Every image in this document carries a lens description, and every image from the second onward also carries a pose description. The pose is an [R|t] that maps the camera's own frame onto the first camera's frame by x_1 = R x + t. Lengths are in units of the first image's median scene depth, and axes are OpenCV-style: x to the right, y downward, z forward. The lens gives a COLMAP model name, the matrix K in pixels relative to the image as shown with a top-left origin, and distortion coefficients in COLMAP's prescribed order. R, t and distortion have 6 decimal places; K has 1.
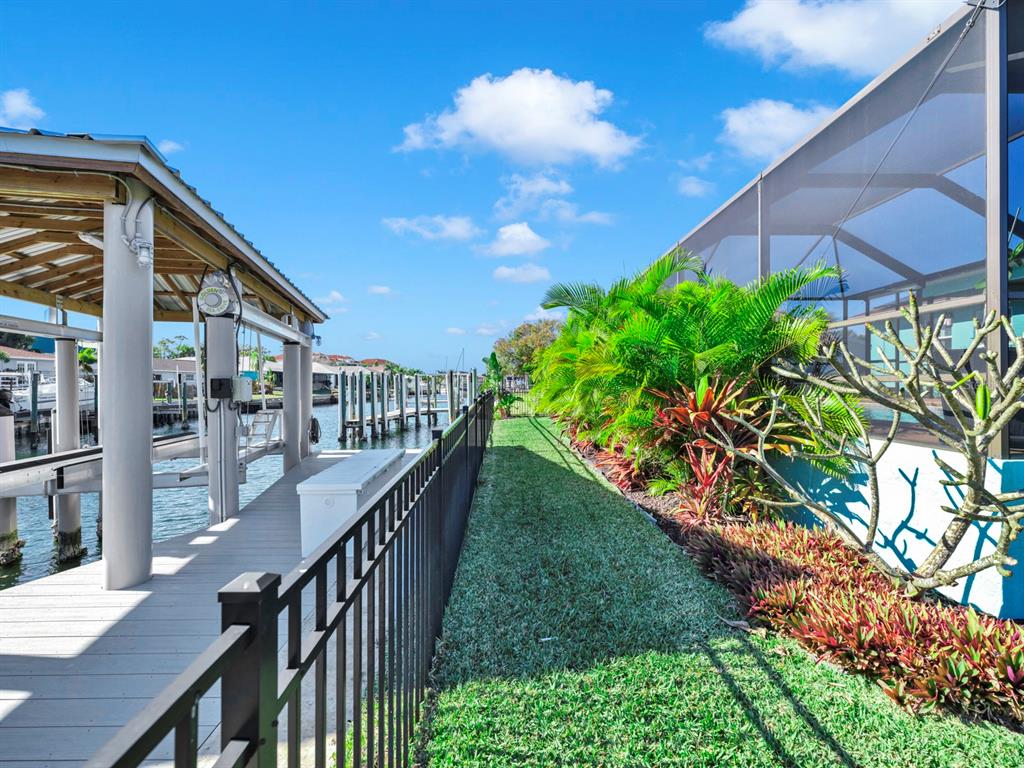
lens RADIAL K [[465.4, 0, 511.2], [0, 465.4, 383.2], [0, 0, 1]] dist [0.000995, 0.000568]
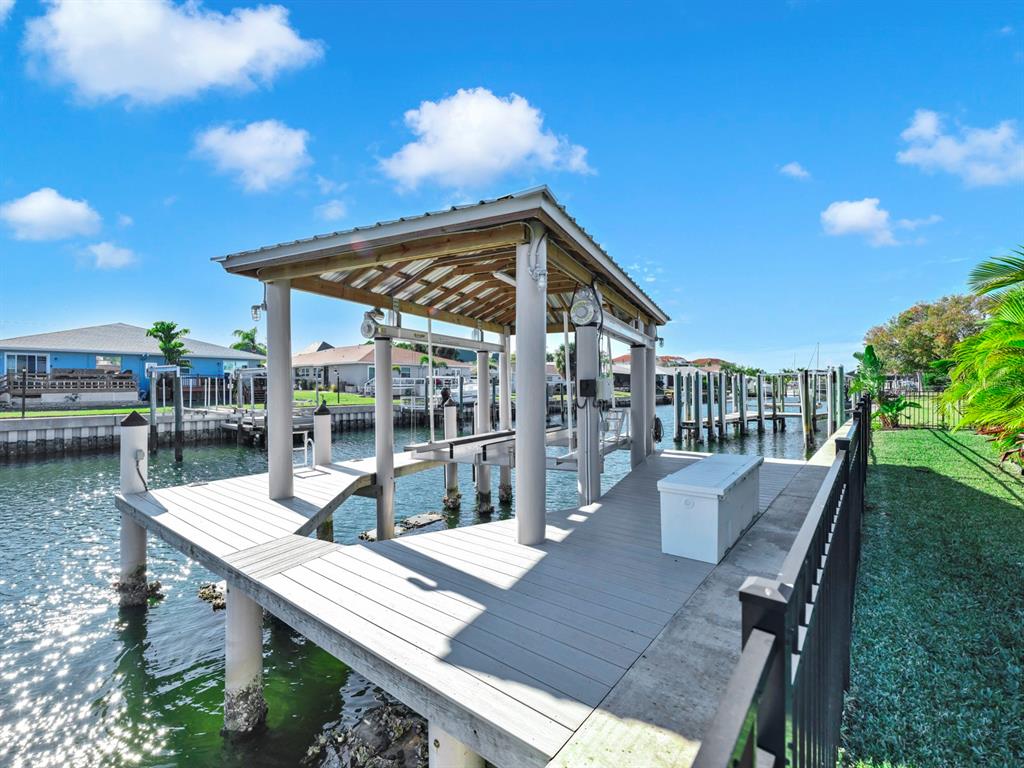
lens RADIAL K [[465.4, 0, 511.2], [0, 465.4, 383.2], [0, 0, 1]] dist [0.000995, 0.000568]
pose [[0.775298, -0.000224, -0.631596, -0.031027], [-0.000697, 0.999999, -0.001211, 0.000165], [0.631595, 0.001379, 0.775297, -0.007347]]
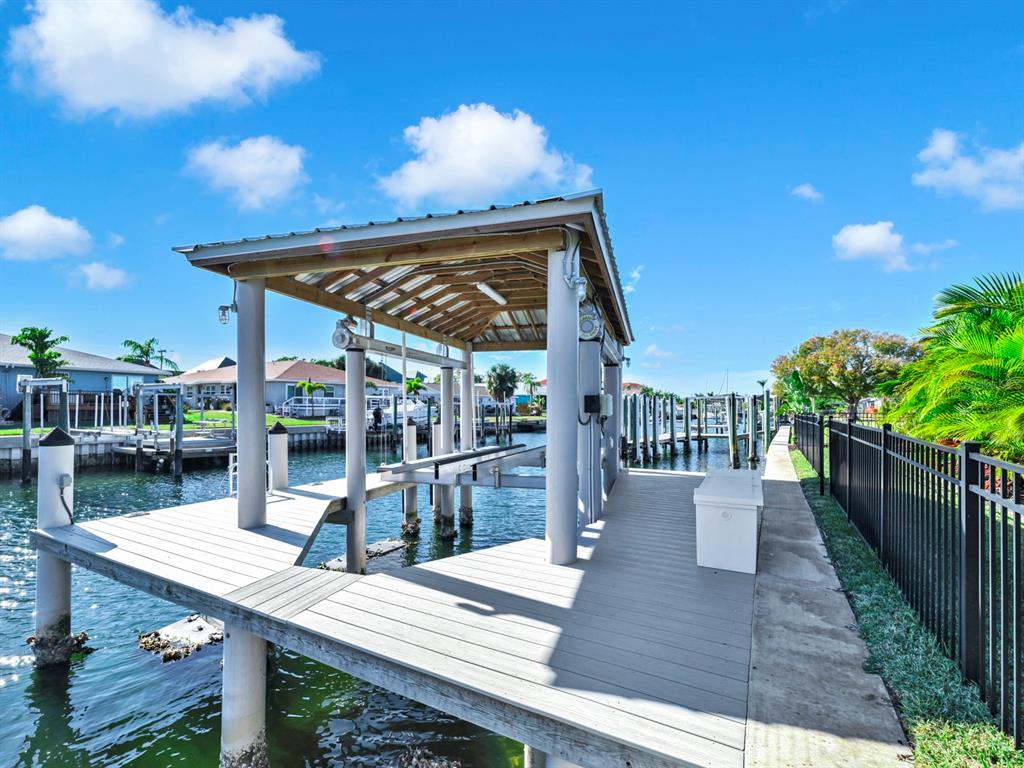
lens RADIAL K [[473.6, 0, 512.8], [0, 473.6, 402.8], [0, 0, 1]] dist [0.001990, 0.000379]
pose [[0.869093, 0.003779, -0.494635, -0.157419], [-0.008523, 0.999937, -0.007336, 0.012957], [0.494576, 0.010591, 0.869070, -0.068134]]
